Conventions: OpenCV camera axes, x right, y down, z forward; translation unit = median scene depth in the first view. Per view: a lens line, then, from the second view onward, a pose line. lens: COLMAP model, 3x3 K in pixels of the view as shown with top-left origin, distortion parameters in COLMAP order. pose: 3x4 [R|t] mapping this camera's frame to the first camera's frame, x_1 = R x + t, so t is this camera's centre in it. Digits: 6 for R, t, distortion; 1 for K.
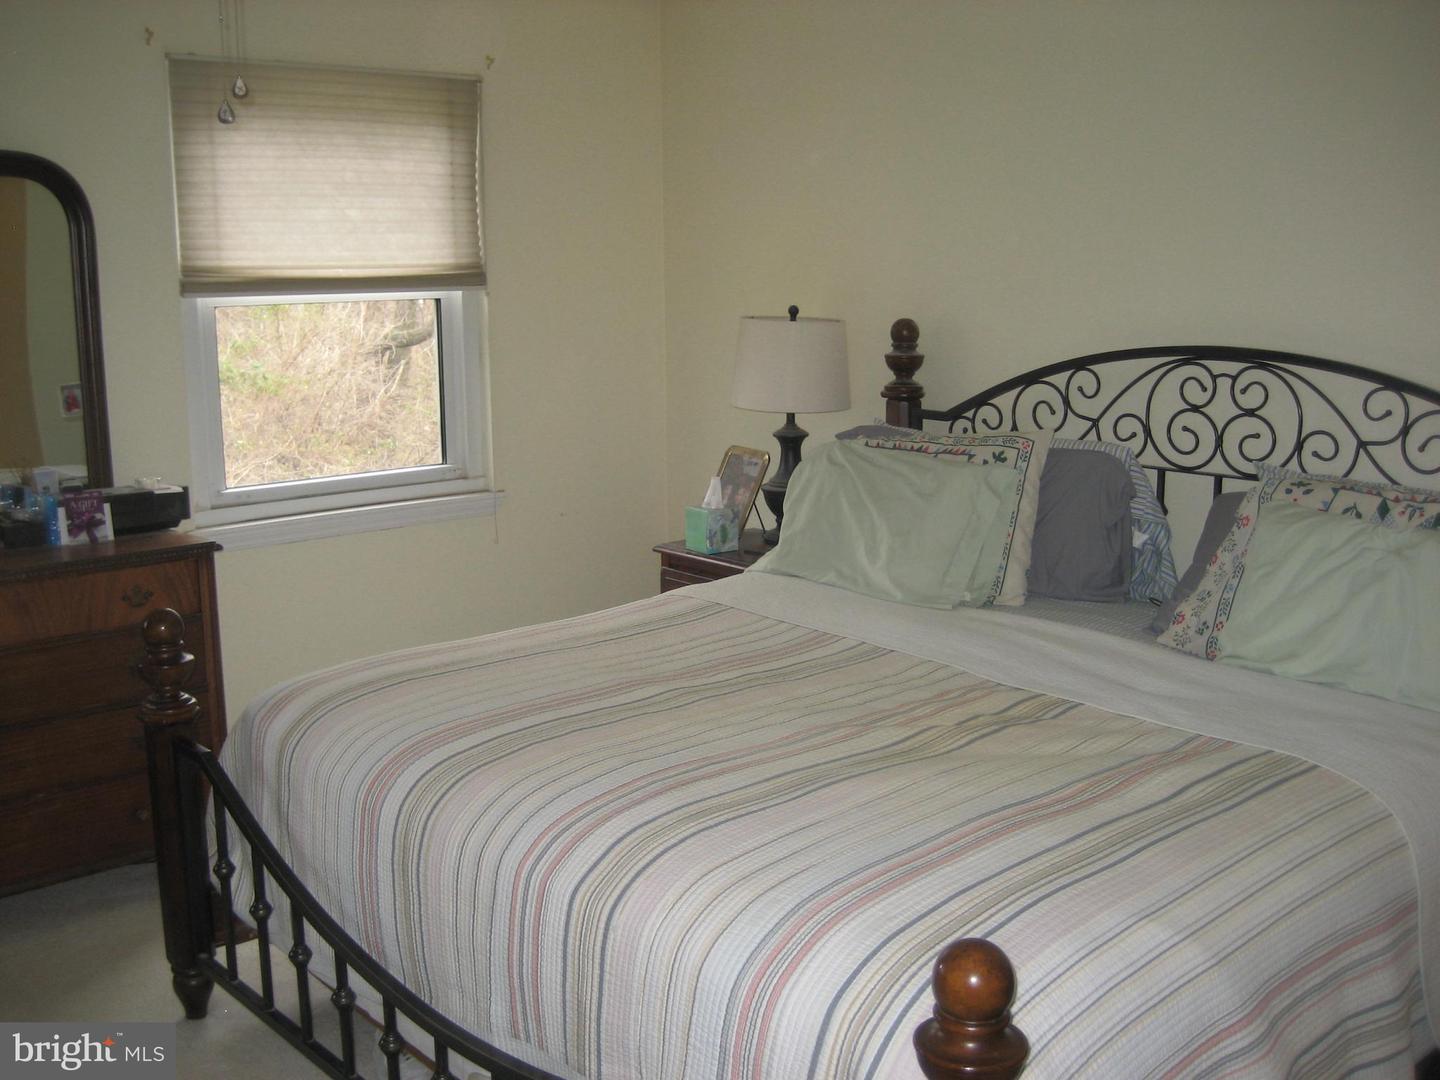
lens RADIAL K [[1441.7, 0, 720.0], [0, 1441.7, 540.0], [0, 0, 1]] dist [-0.064549, 0.009990]
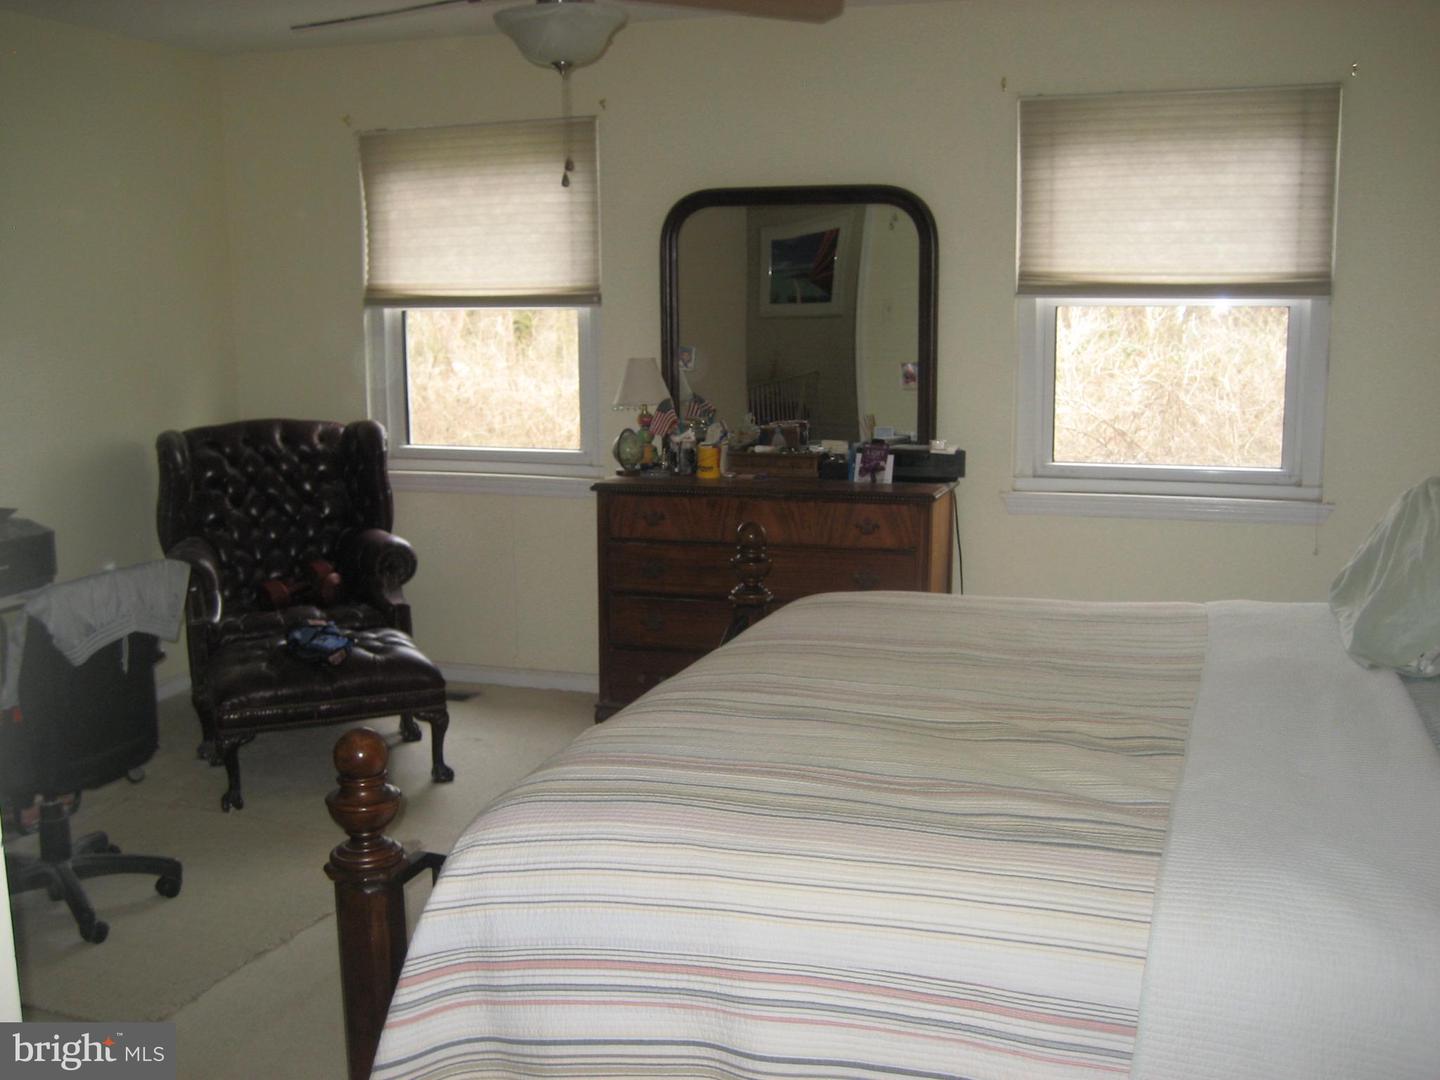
lens RADIAL K [[1491.6, 0, 715.2], [0, 1491.6, 546.0], [0, 0, 1]] dist [-0.156301, 0.199409]
pose [[0.523299, 0.159284, -0.837130, 0.553412], [-0.151950, 0.984073, 0.092258, -0.039653], [0.838492, 0.078923, 0.539168, 0.133199]]
